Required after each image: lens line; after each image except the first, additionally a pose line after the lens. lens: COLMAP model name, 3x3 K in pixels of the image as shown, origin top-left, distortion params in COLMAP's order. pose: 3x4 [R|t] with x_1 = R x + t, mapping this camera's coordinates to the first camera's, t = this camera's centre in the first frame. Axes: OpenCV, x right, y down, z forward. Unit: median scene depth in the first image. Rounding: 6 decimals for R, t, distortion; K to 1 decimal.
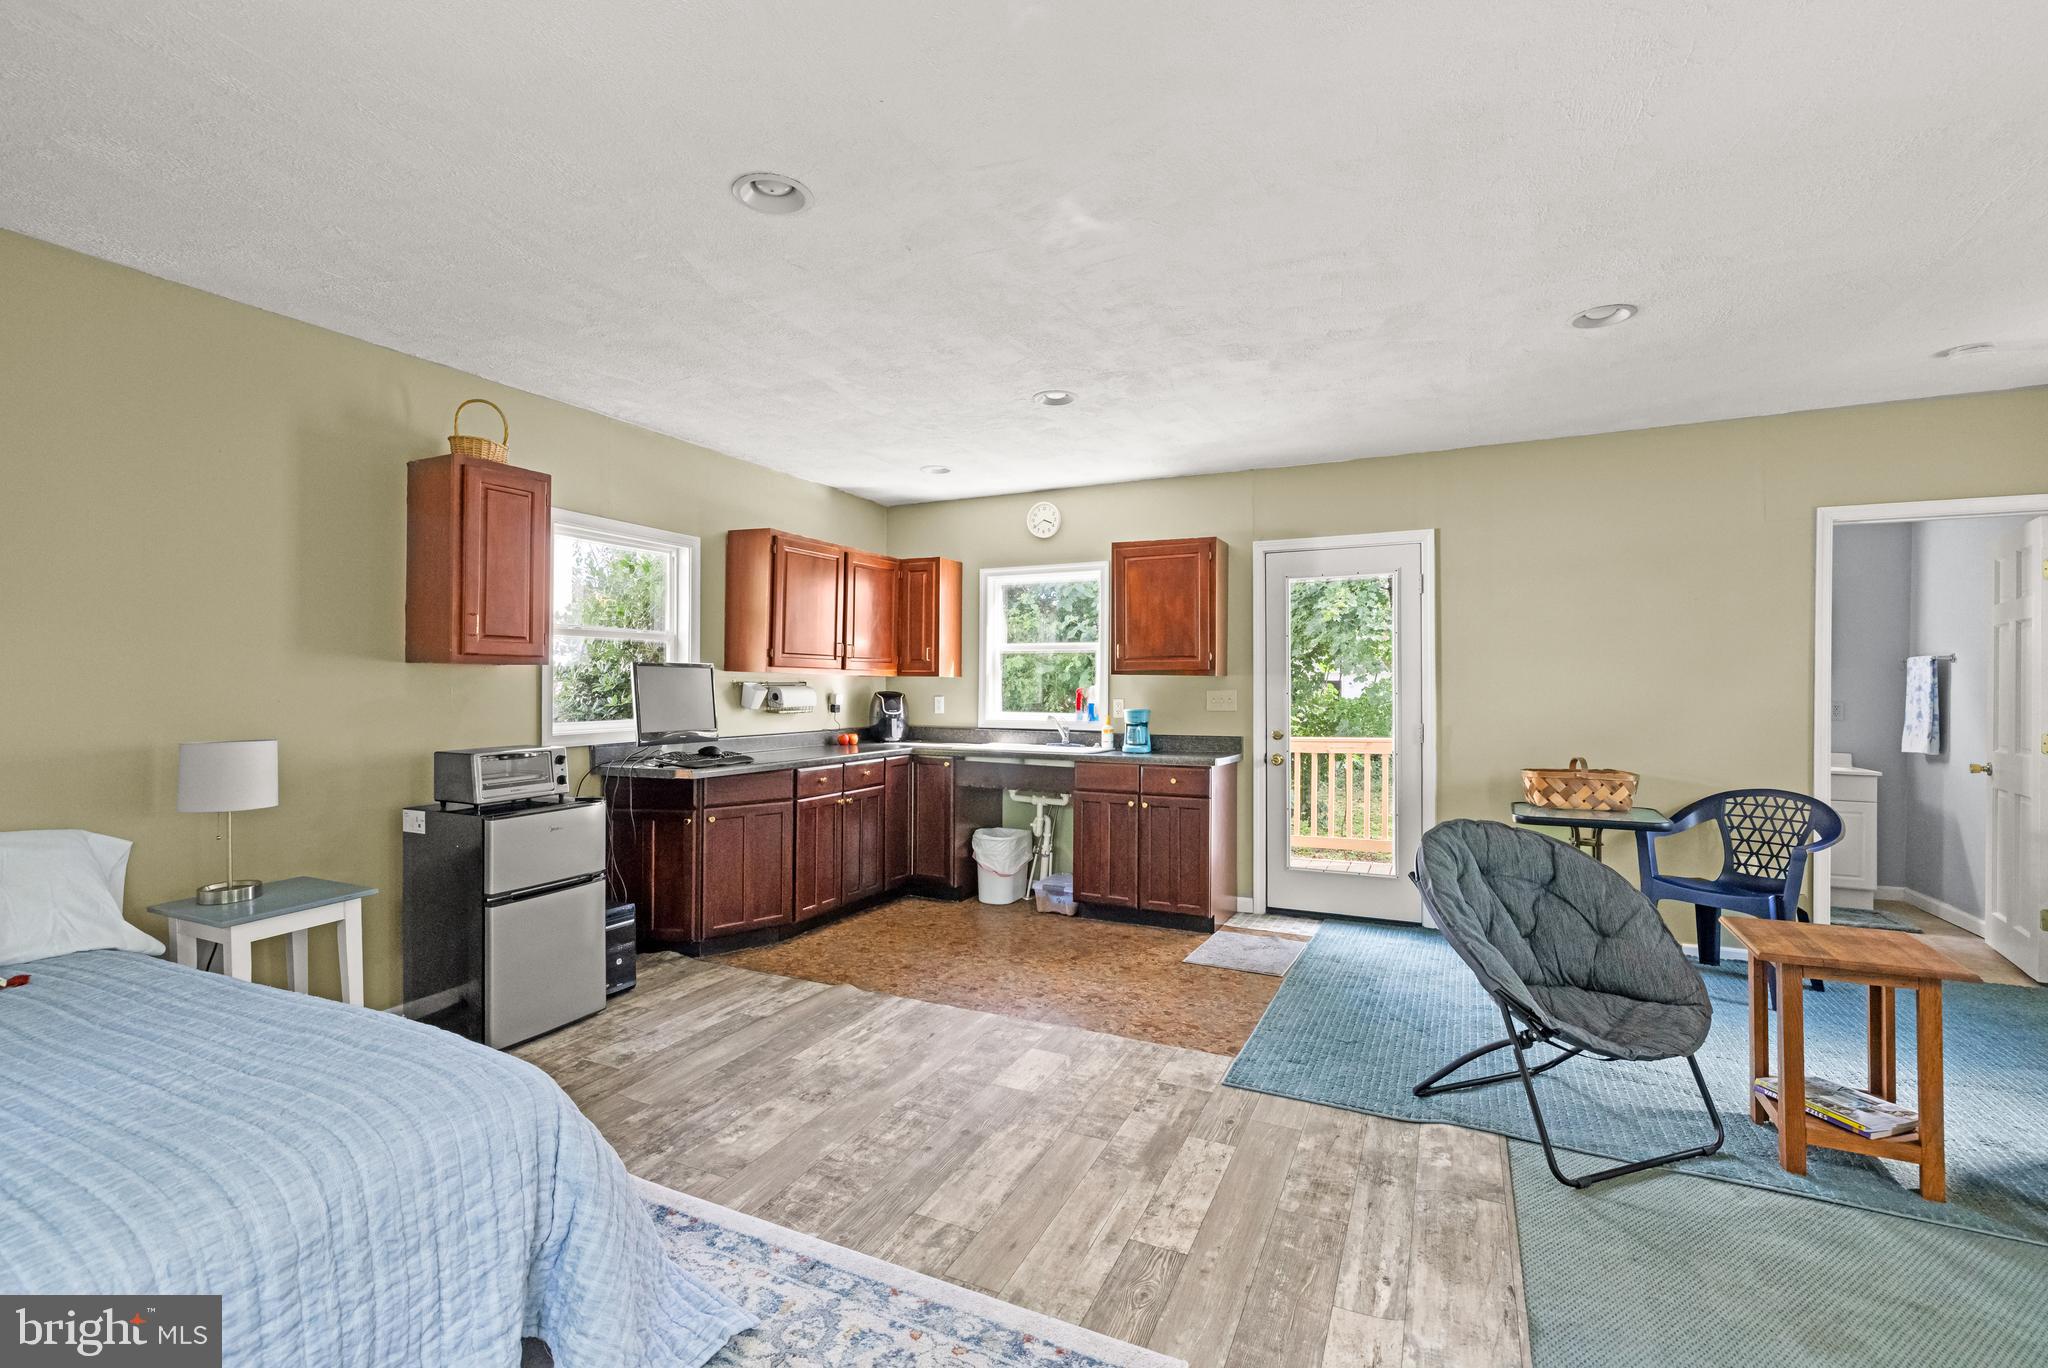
lens RADIAL K [[894.7, 0, 1014.1], [0, 894.7, 675.7], [0, 0, 1]] dist [-0.000075, 0.000800]
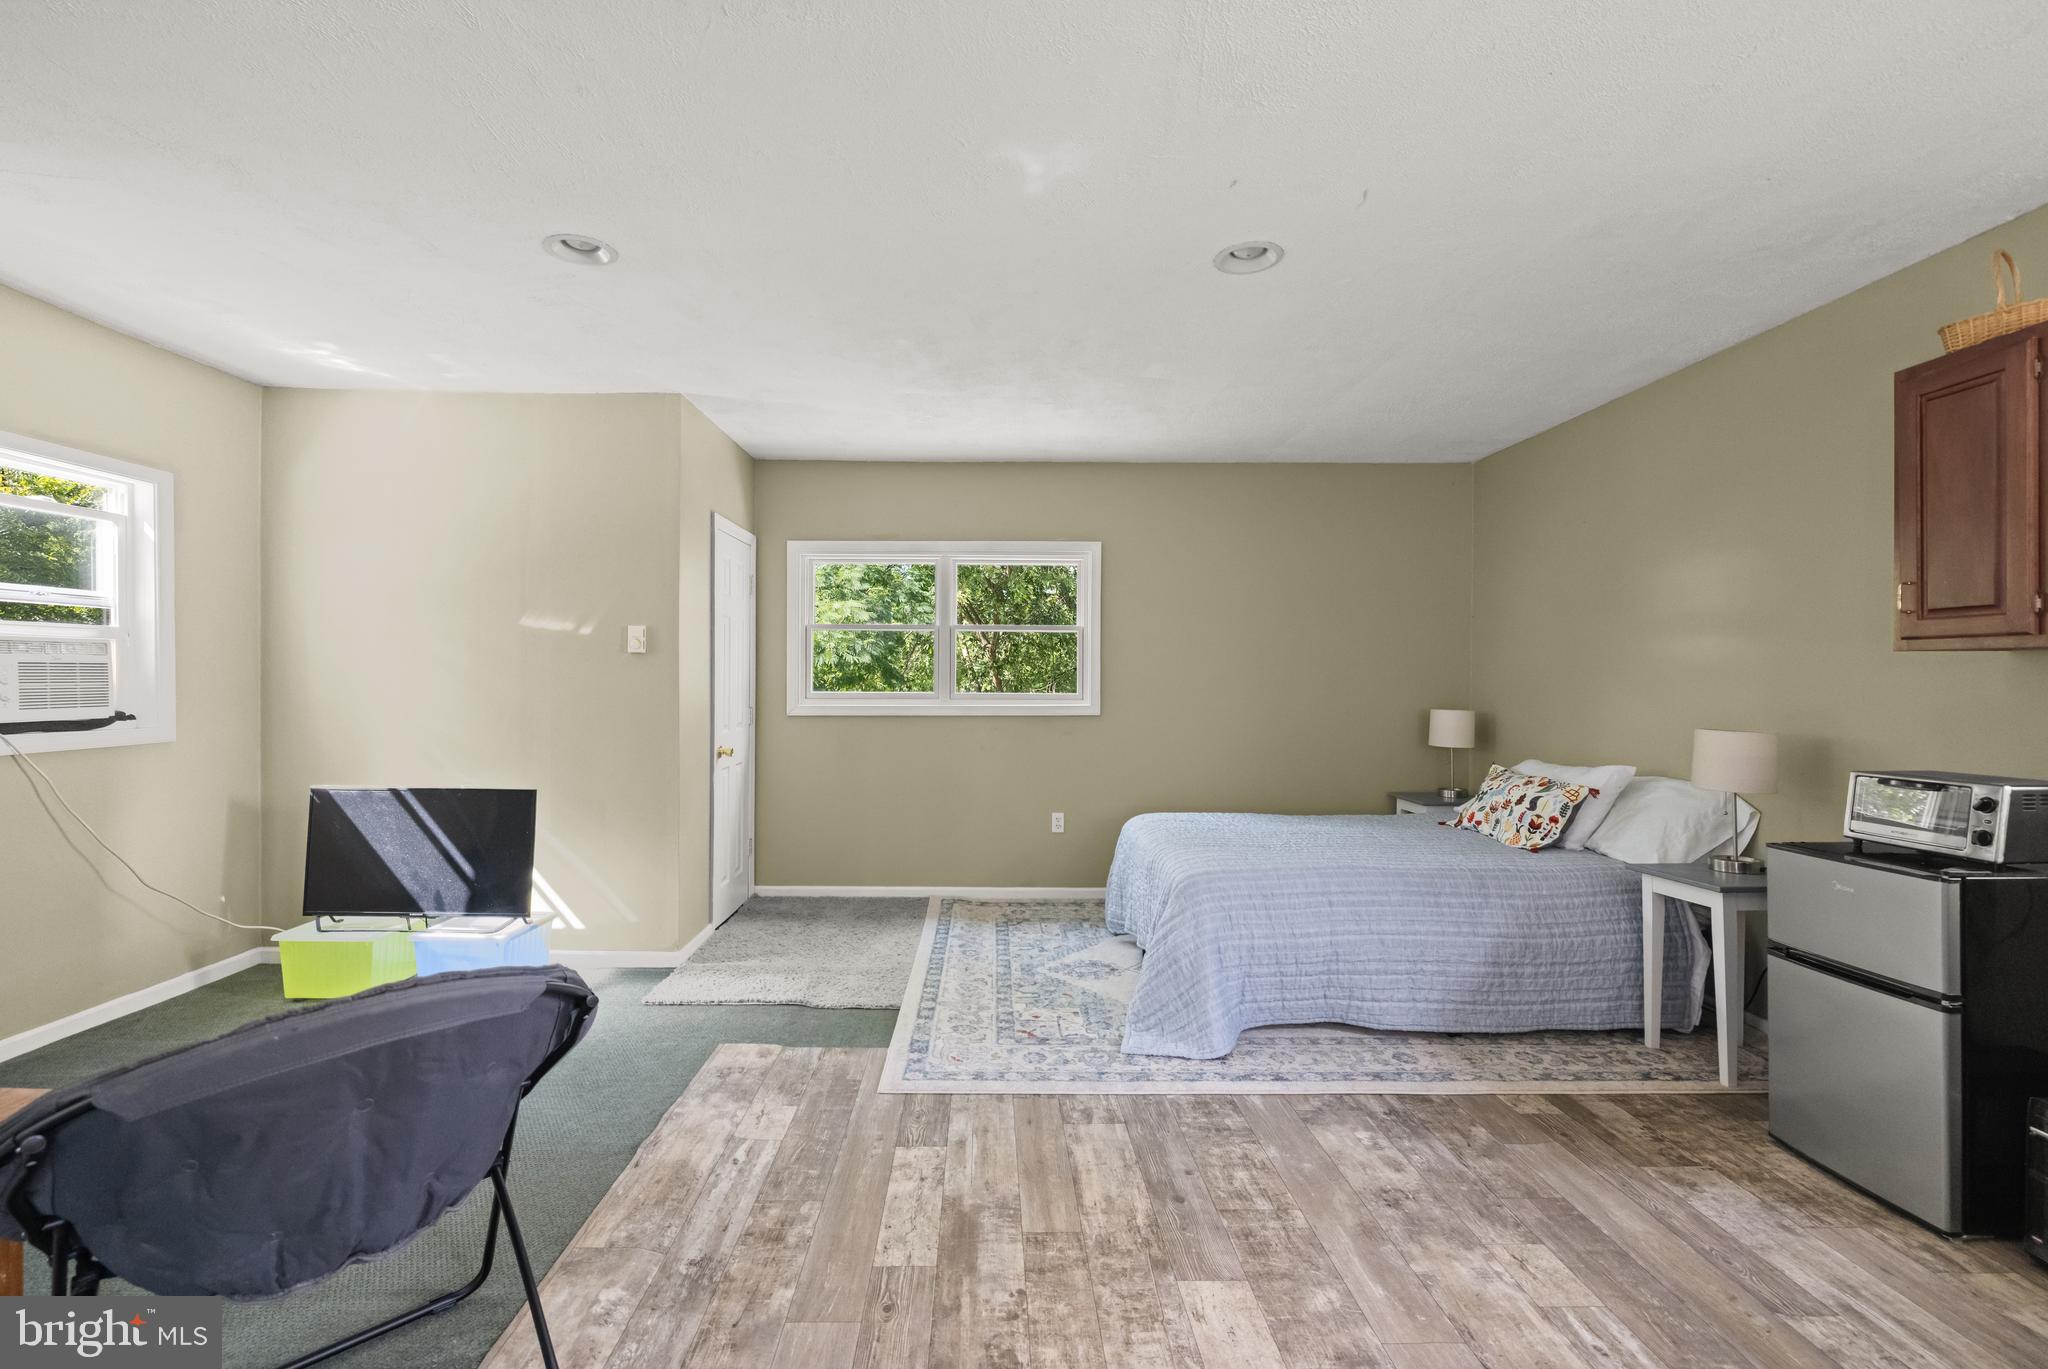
lens RADIAL K [[894.7, 0, 1010.0], [0, 894.7, 683.3], [0, 0, 1]] dist [-0.000075, 0.000800]
pose [[-0.884922, -0.003751, -0.465723, 0.540345], [-0.001980, 0.999989, -0.004291, 0.023527], [0.465734, -0.002875, -0.884920, 1.859106]]
